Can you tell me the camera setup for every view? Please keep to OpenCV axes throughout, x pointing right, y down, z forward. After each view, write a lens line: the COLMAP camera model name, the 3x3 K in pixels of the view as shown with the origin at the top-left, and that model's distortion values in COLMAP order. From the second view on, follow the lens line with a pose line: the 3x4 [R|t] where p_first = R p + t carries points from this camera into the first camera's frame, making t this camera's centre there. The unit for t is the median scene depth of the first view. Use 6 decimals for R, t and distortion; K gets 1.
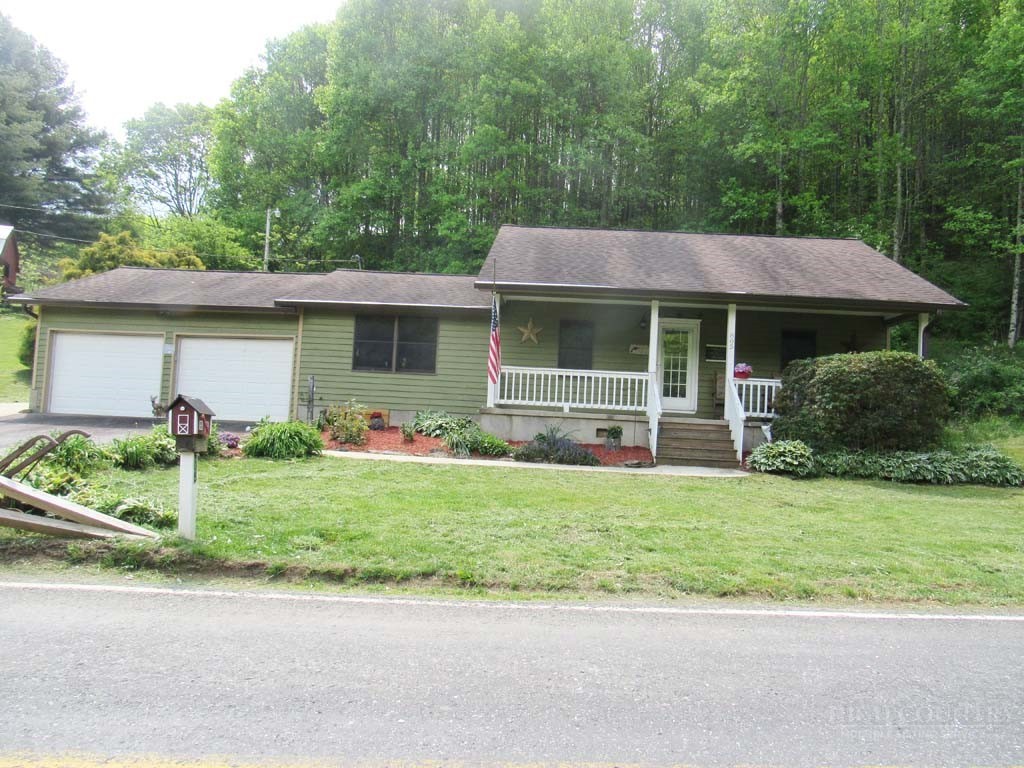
lens RADIAL K [[728.8, 0, 514.3], [0, 728.8, 384.1], [0, 0, 1]] dist [-0.020969, -0.001247]
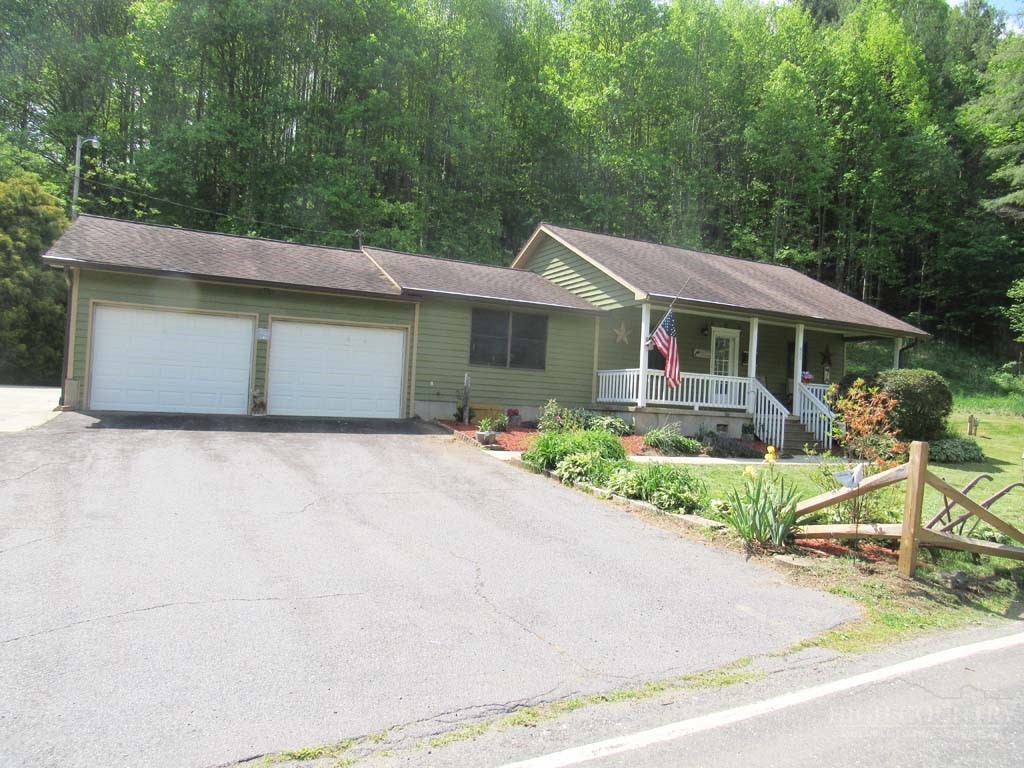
lens RADIAL K [[728.8, 0, 514.3], [0, 728.8, 384.1], [0, 0, 1]] dist [-0.020969, -0.001247]
pose [[0.869046, 0.007831, 0.494670, -0.662747], [-0.036005, 0.998224, 0.047452, -0.042151], [-0.493420, -0.059049, 0.867785, 0.124647]]
